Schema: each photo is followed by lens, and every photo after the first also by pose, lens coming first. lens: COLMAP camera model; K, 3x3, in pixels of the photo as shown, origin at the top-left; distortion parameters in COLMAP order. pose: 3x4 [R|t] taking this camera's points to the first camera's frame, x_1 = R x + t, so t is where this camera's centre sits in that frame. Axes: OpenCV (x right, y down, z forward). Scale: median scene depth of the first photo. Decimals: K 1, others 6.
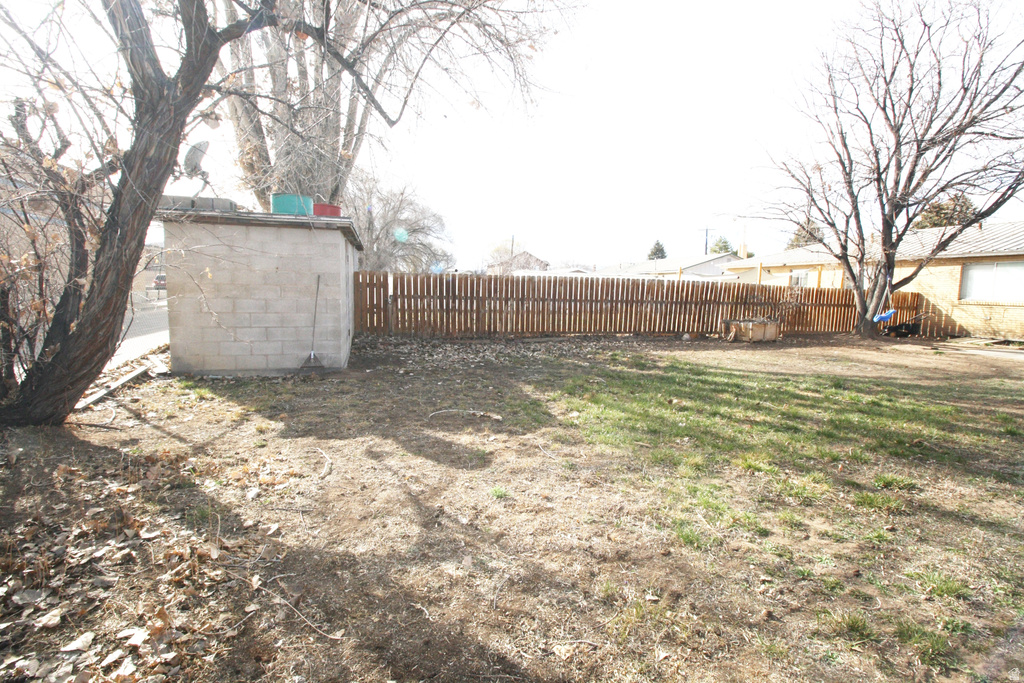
lens RADIAL K [[476.2, 0, 514.4], [0, 476.2, 337.8], [0, 0, 1]] dist [-0.000595, -0.012511]
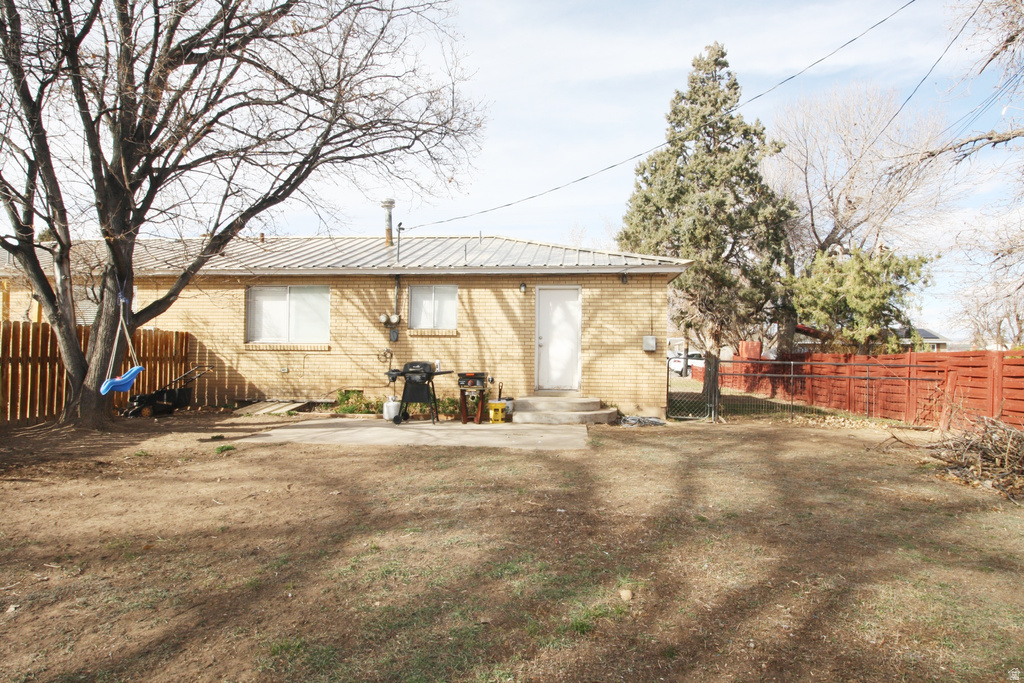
lens RADIAL K [[598.9, 0, 512.0], [0, 598.9, 341.5], [0, 0, 1]] dist [0.000773, 0.000357]
pose [[0.373729, -0.010769, 0.927475, 0.390615], [0.093101, 0.995318, -0.025958, -0.033420], [-0.922854, 0.096050, 0.372982, 0.435025]]
